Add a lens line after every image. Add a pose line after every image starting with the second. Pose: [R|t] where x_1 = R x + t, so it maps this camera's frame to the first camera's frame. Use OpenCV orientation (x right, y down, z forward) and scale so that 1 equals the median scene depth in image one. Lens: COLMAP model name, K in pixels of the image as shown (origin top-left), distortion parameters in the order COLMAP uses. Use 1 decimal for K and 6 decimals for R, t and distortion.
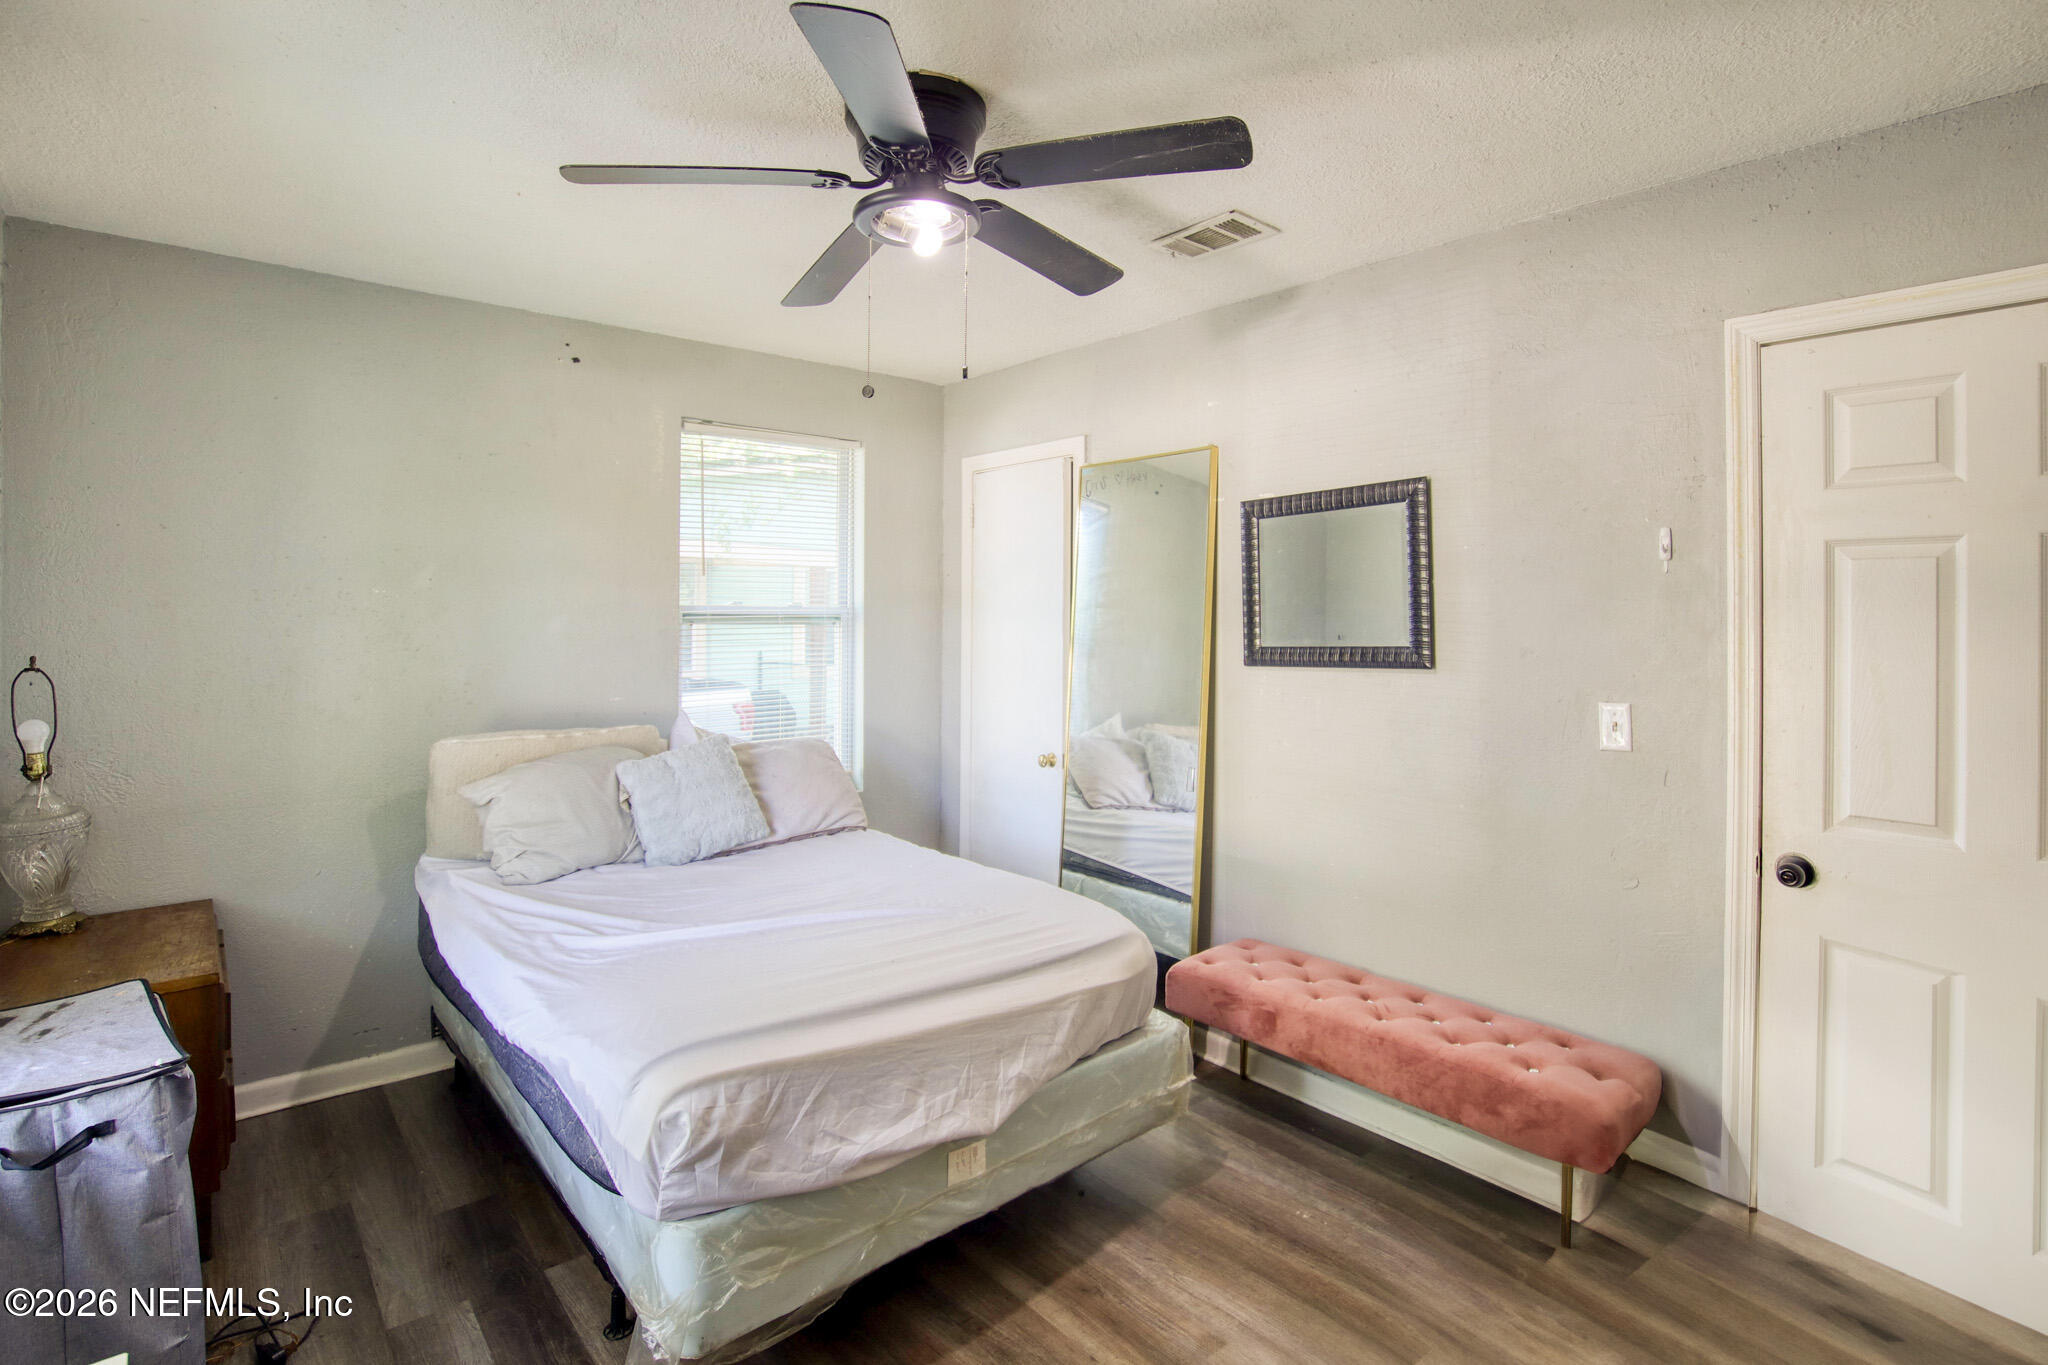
lens RADIAL K [[1004.3, 0, 1030.6], [0, 1004.3, 590.9], [0, 0, 1]] dist [-0.021213, -0.000095]
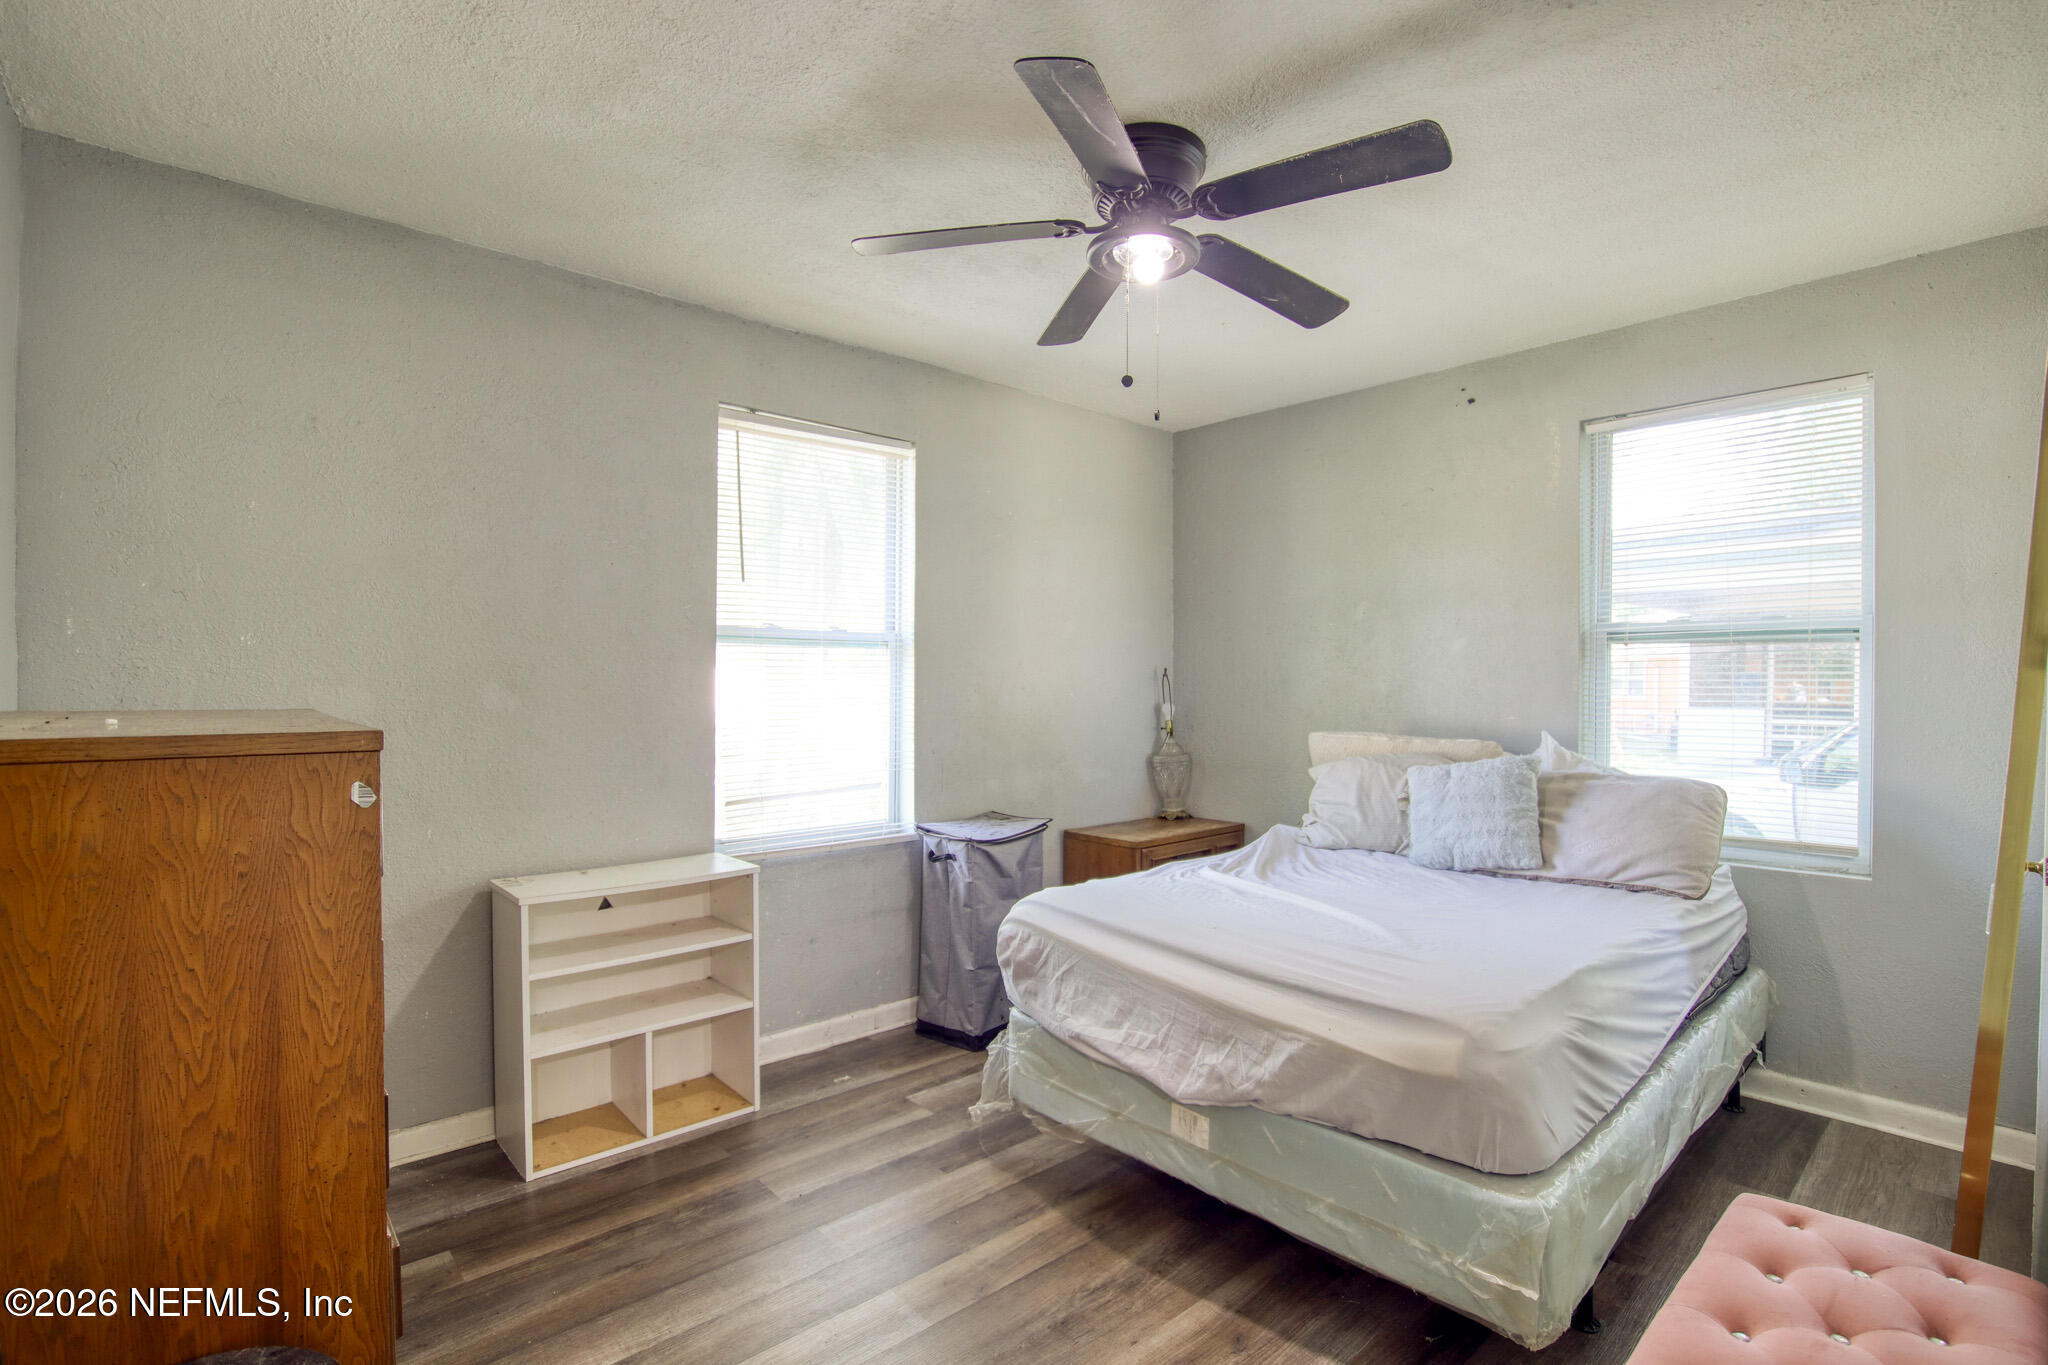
lens RADIAL K [[946.9, 0, 1024.0], [0, 946.9, 682.5], [0, 0, 1]] dist [-0.001108, -0.000225]
pose [[0.029926, -0.000582, -0.999552, 0.898118], [0.017279, 0.999851, -0.000065, 0.104967], [0.999403, -0.017270, 0.029931, 0.785602]]
